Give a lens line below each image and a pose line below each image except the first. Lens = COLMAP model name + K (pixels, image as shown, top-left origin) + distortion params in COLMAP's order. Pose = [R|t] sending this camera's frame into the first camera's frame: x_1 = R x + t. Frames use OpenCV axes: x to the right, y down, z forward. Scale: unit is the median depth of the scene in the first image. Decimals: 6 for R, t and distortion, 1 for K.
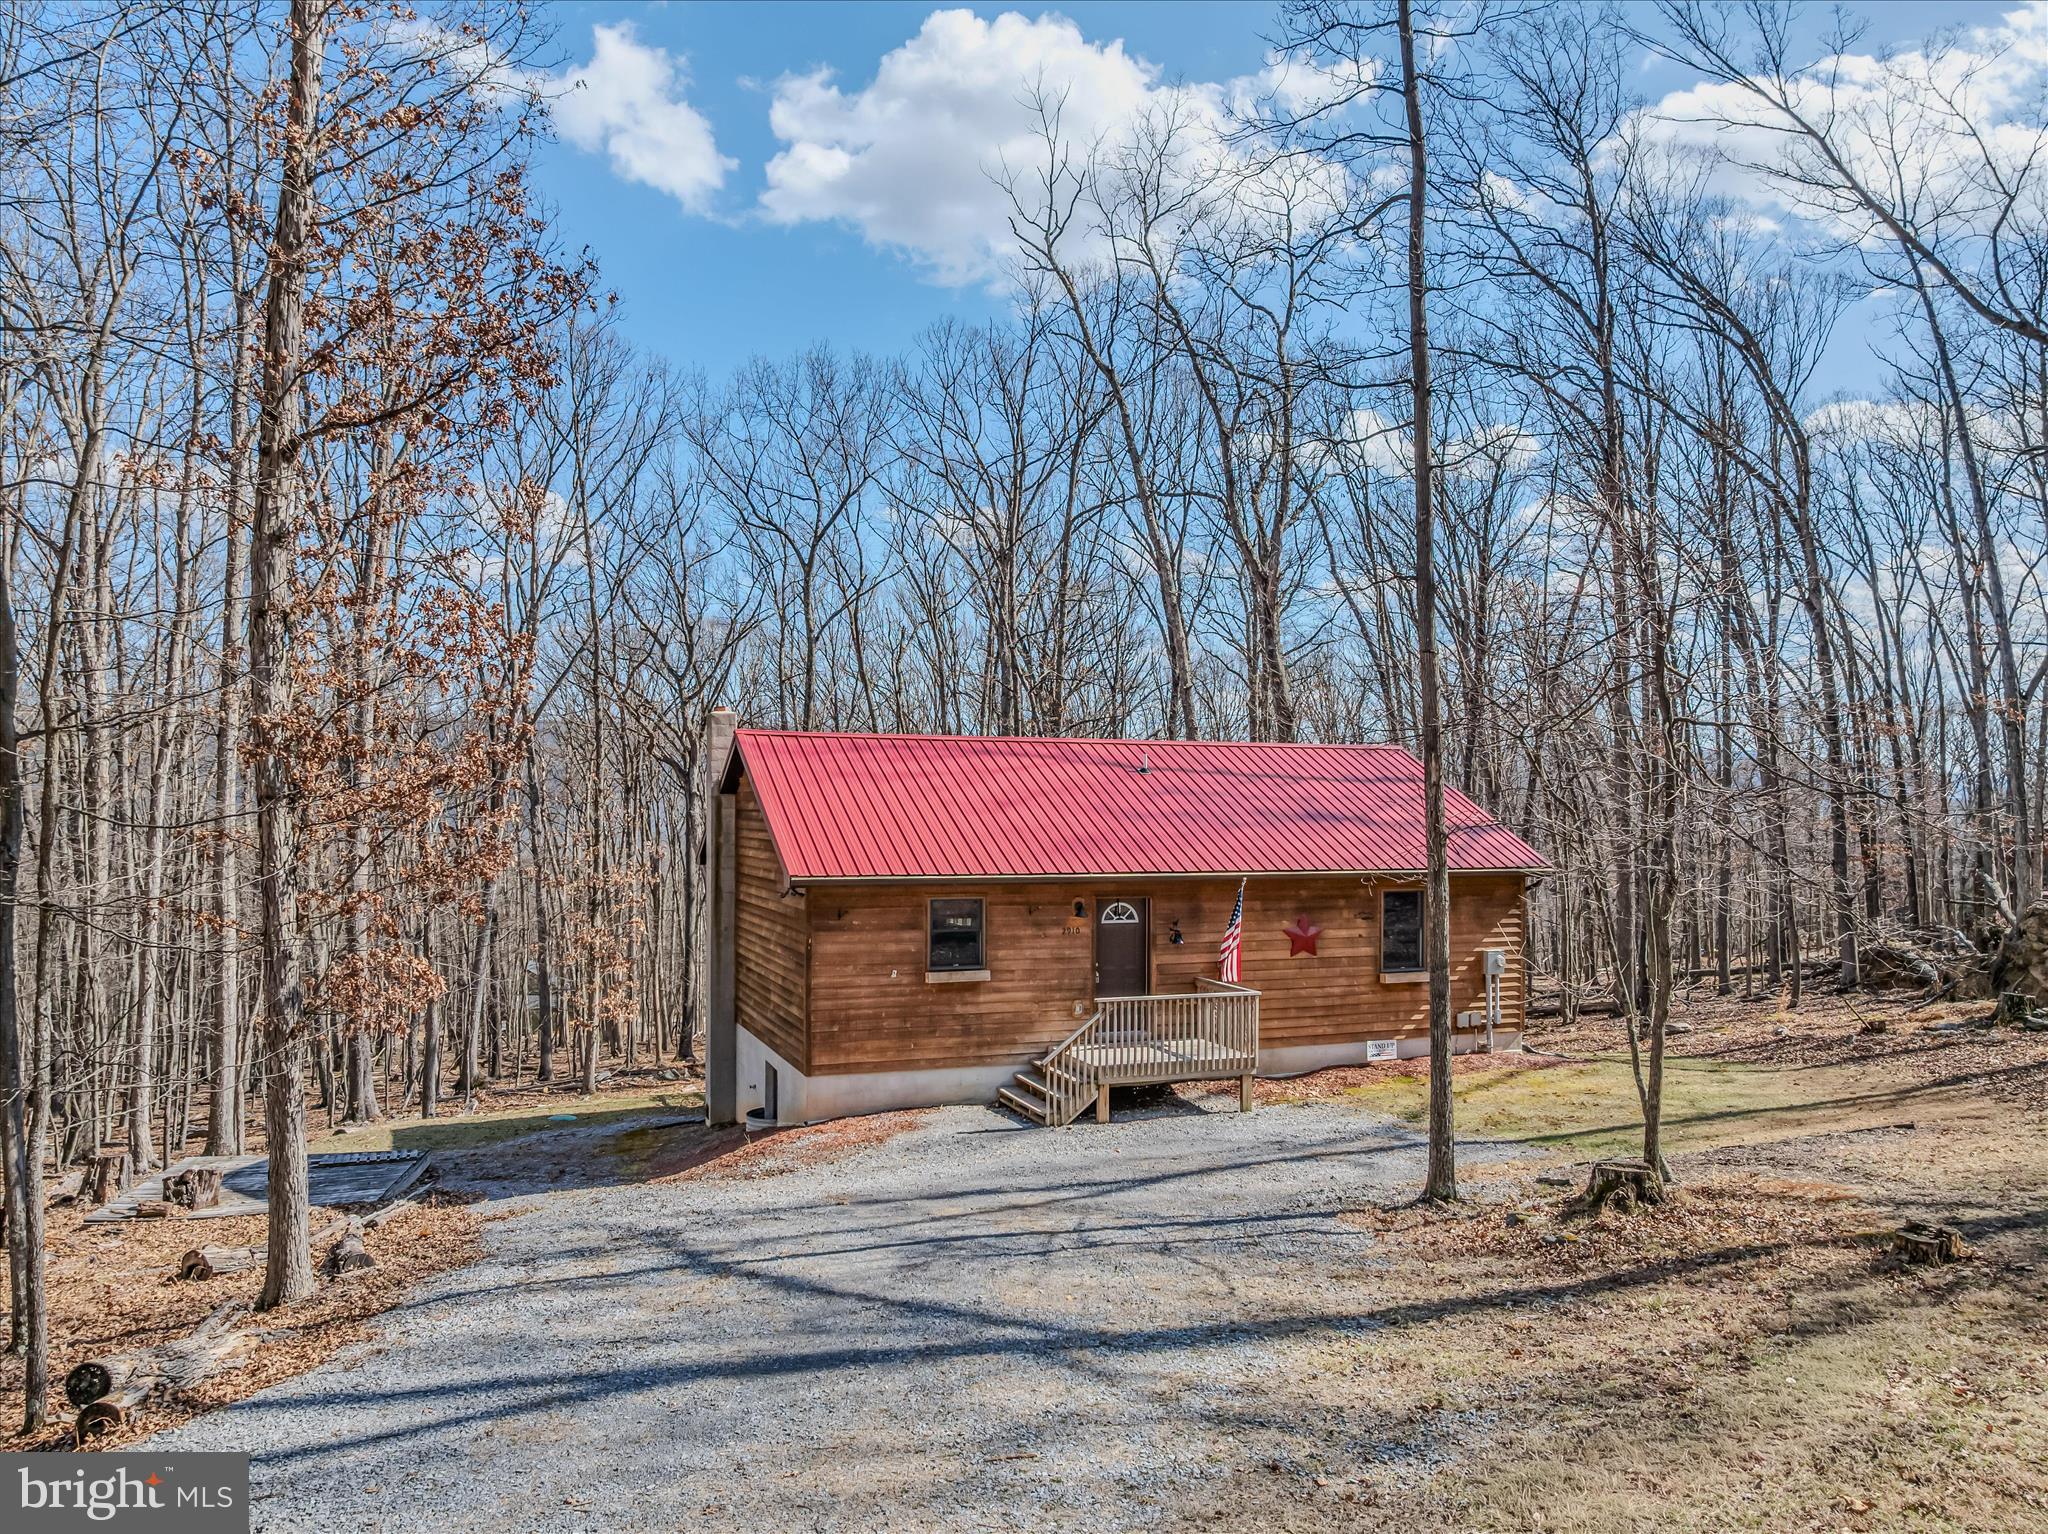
lens RADIAL K [[1371.3, 0, 1010.0], [0, 1371.3, 739.9], [0, 0, 1]] dist [-0.030520, -0.003596]
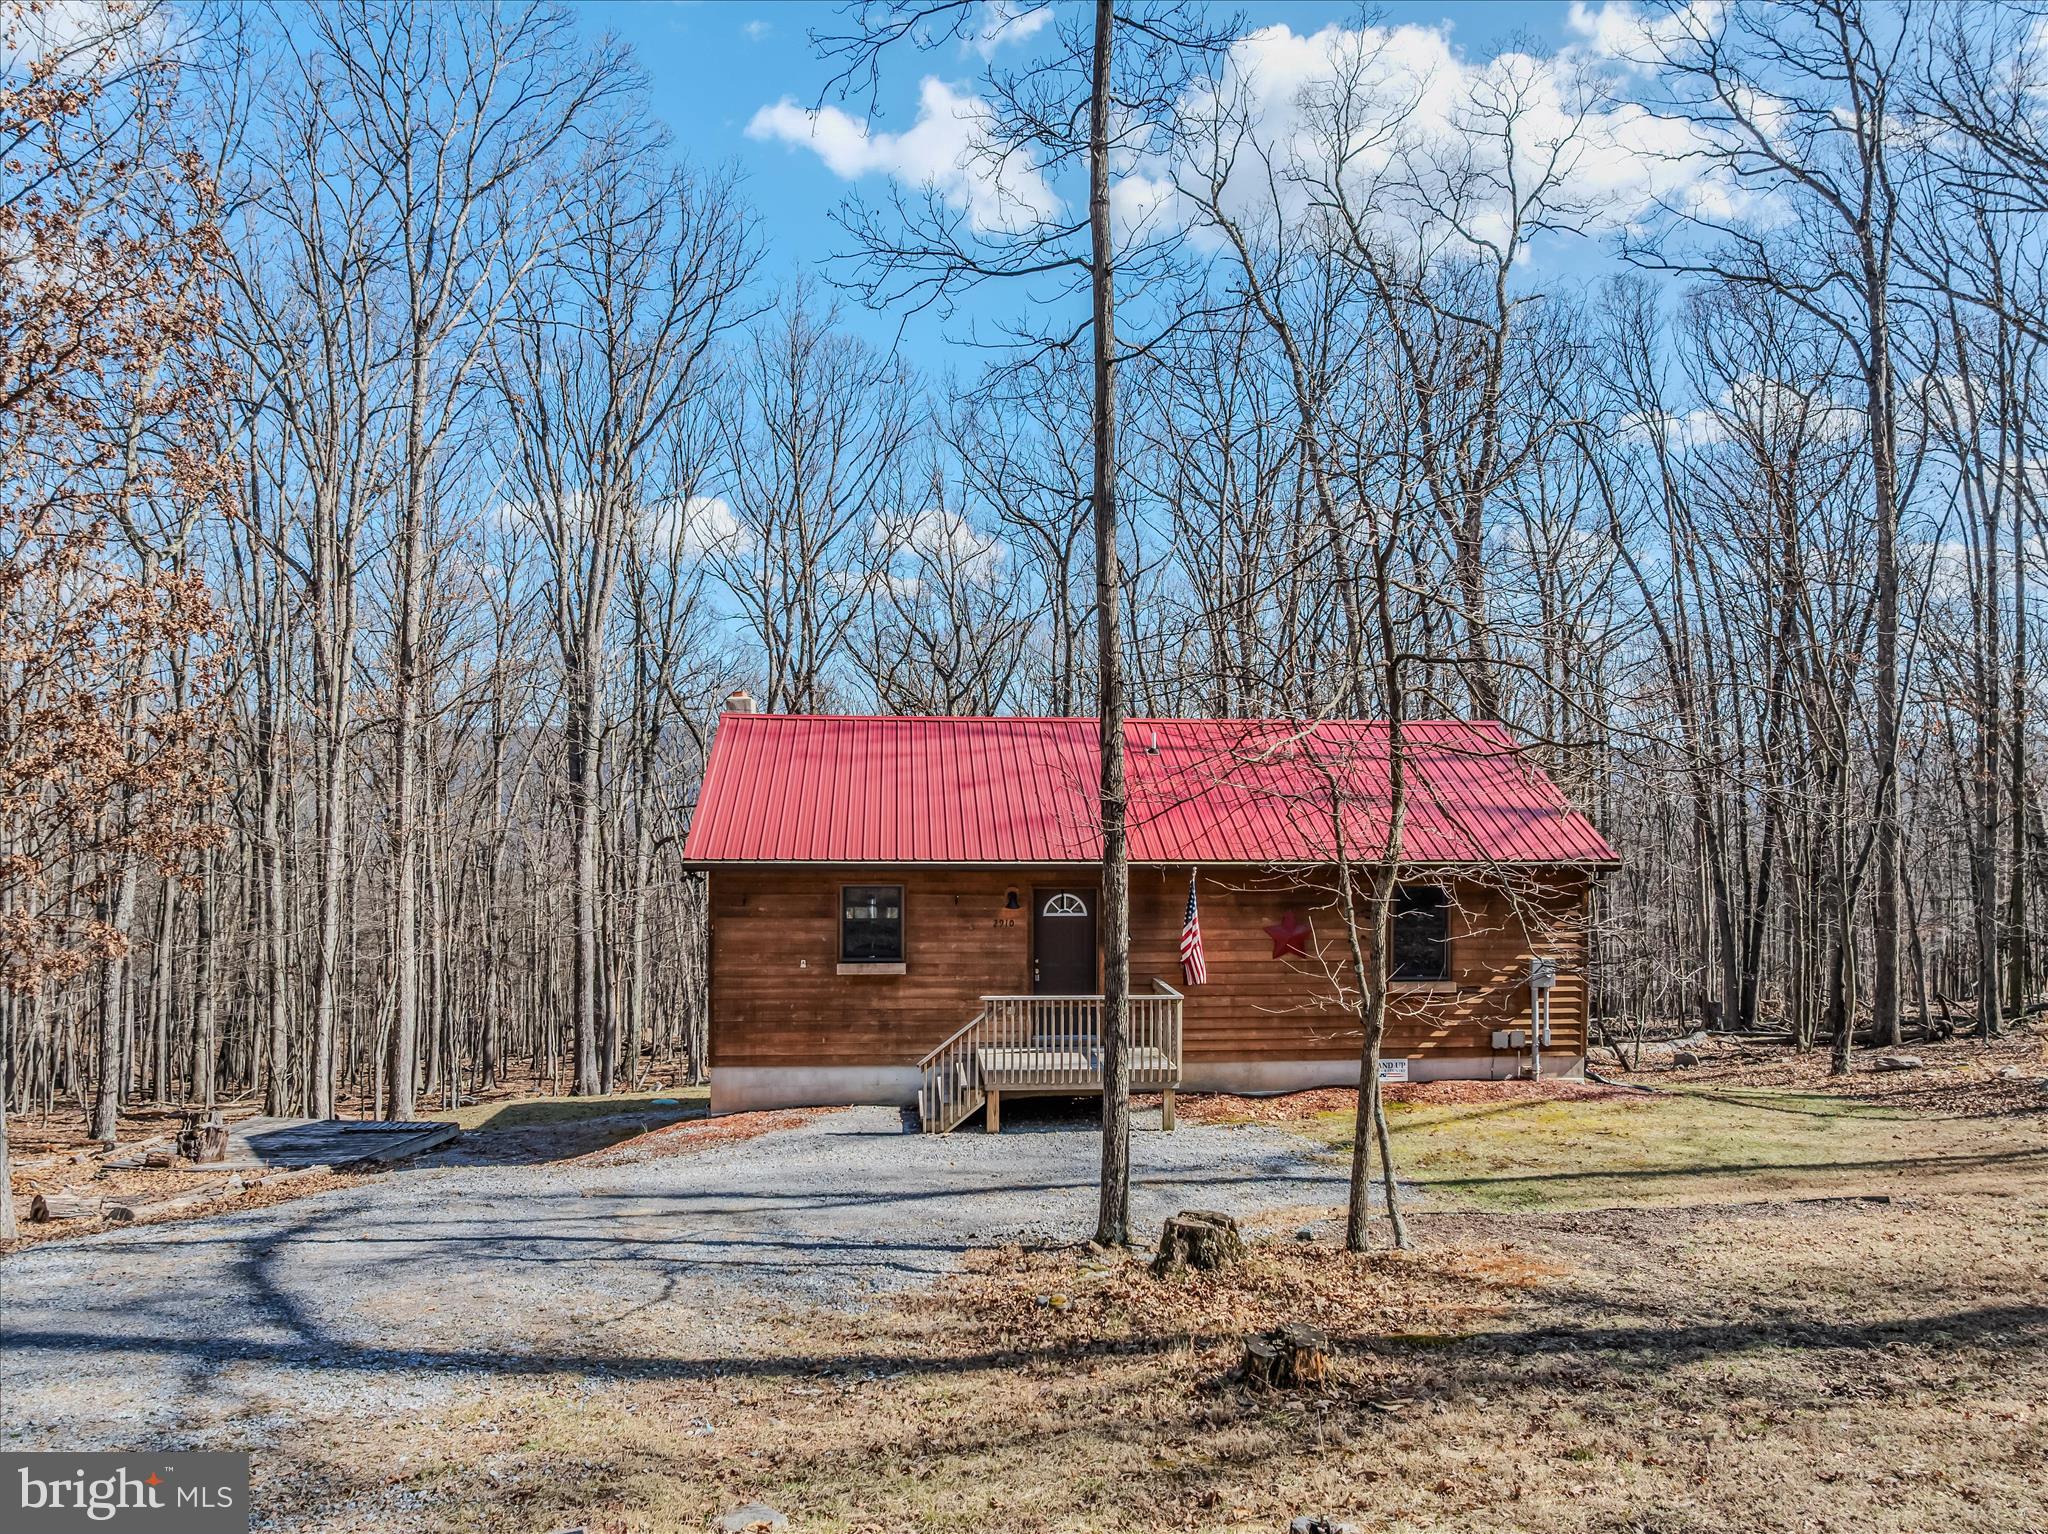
lens RADIAL K [[1388.3, 0, 1024.0], [0, 1388.3, 767.0], [0, 0, 1]] dist [-0.031394, -0.002724]
pose [[0.965439, -0.009490, -0.260455, 0.292379], [0.014074, 0.999777, 0.015741, 0.019720], [0.260248, -0.018862, 0.965358, 0.105830]]
